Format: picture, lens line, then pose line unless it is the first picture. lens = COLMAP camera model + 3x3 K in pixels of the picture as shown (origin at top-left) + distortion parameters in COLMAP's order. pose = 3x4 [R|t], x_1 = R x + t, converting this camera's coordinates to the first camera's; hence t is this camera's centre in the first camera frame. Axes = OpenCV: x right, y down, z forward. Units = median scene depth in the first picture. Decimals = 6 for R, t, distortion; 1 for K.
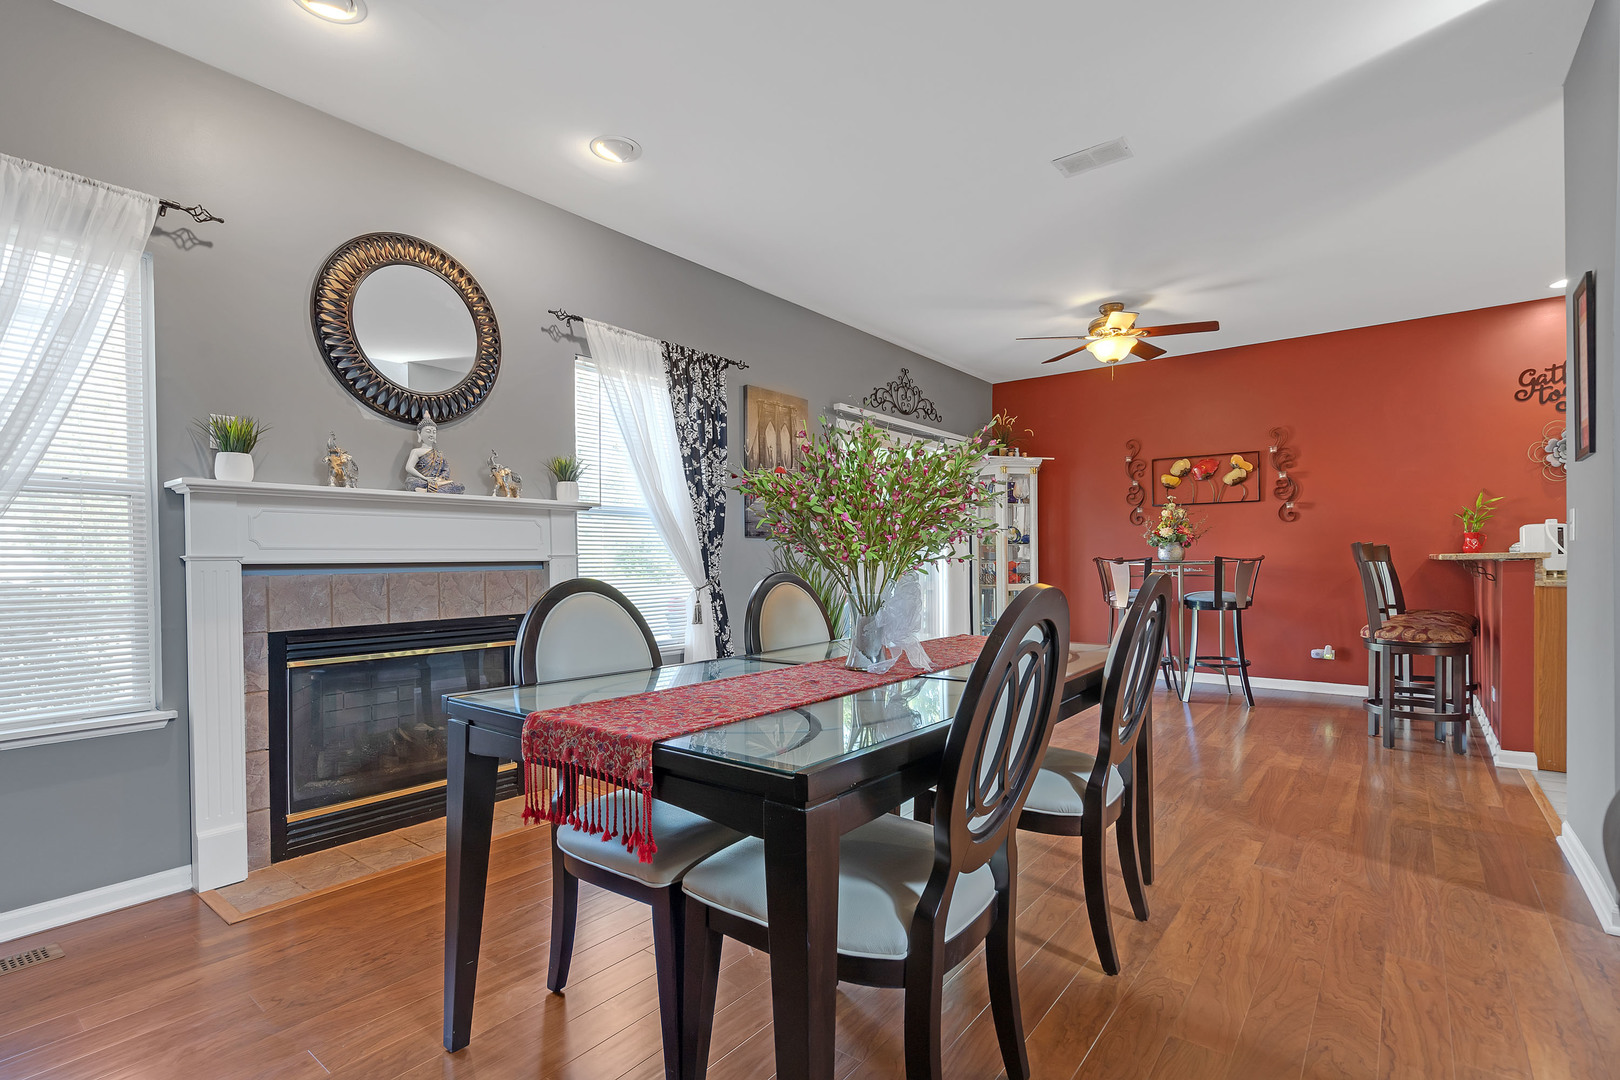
lens RADIAL K [[786.5, 0, 811.1], [0, 786.5, 562.0], [0, 0, 1]] dist [0.000296, 0.000300]
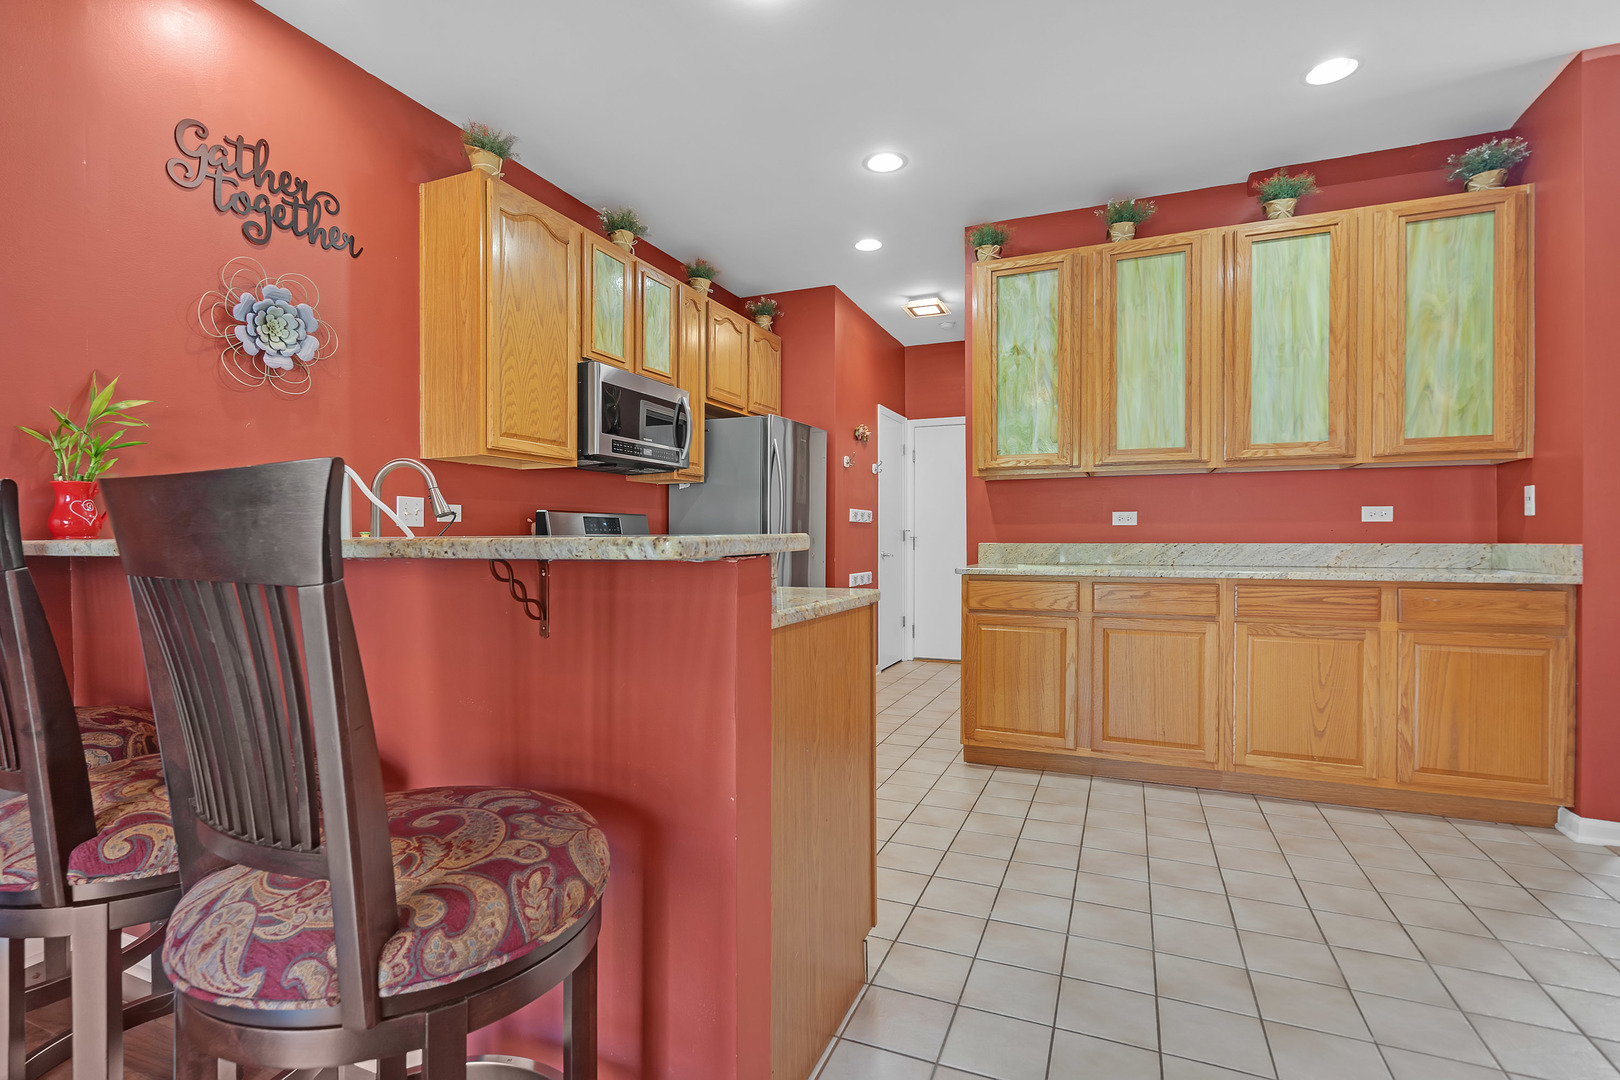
lens RADIAL K [[747.0, 0, 816.9], [0, 747.0, 538.4], [0, 0, 1]] dist [0.004220, -0.000933]
pose [[-0.254753, 0.006467, 0.966985, 0.428967], [0.005709, 0.999970, -0.005183, -0.007151], [-0.966989, 0.004200, -0.254782, 0.788525]]
